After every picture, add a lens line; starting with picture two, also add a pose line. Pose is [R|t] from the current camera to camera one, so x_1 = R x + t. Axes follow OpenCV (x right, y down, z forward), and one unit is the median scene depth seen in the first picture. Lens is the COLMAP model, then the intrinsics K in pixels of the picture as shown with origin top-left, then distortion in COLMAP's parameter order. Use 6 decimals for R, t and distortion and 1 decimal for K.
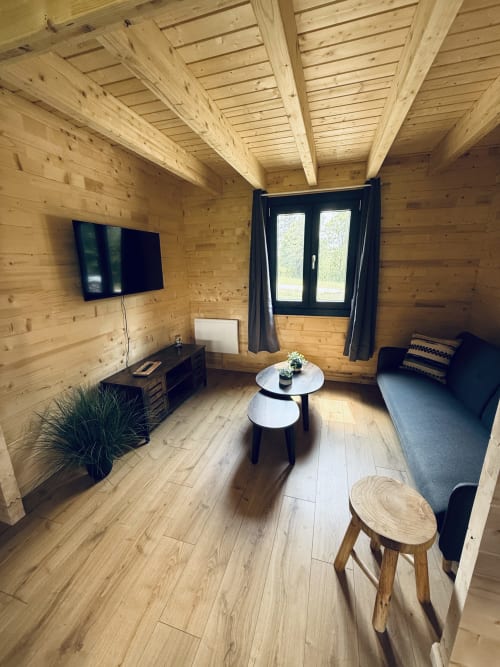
lens RADIAL K [[266.6, 0, 247.3], [0, 266.6, 331.7], [0, 0, 1]] dist [-0.003092, -0.000130]
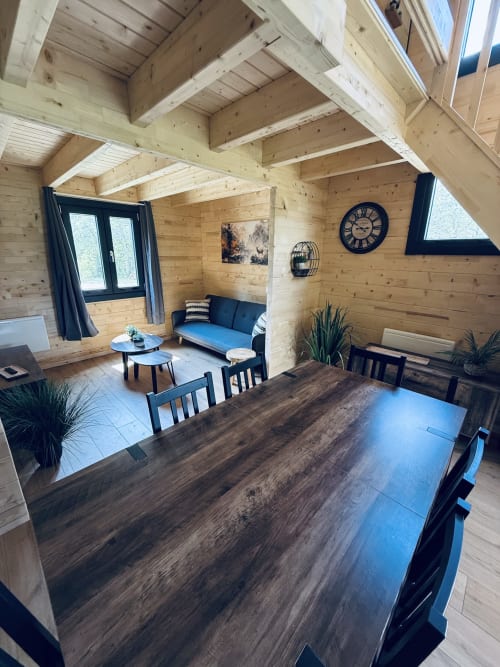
lens RADIAL K [[266.6, 0, 249.4], [0, 266.6, 331.4], [0, 0, 1]] dist [-0.003092, -0.000130]
pose [[0.466367, -0.228437, 0.854587, -0.610698], [0.199964, 0.968298, 0.149707, 0.023526], [-0.861693, 0.101068, 0.497262, -0.153252]]
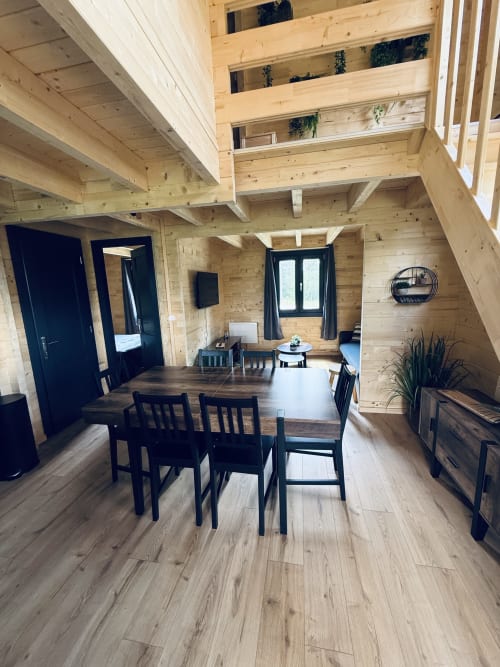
lens RADIAL K [[266.6, 0, 250.1], [0, 266.6, 334.1], [0, 0, 1]] dist [-0.003092, -0.000130]
pose [[0.993873, -0.043249, 0.101712, -0.288683], [0.050205, 0.996499, -0.066849, 0.158898], [-0.098465, 0.071546, 0.992565, -0.722697]]
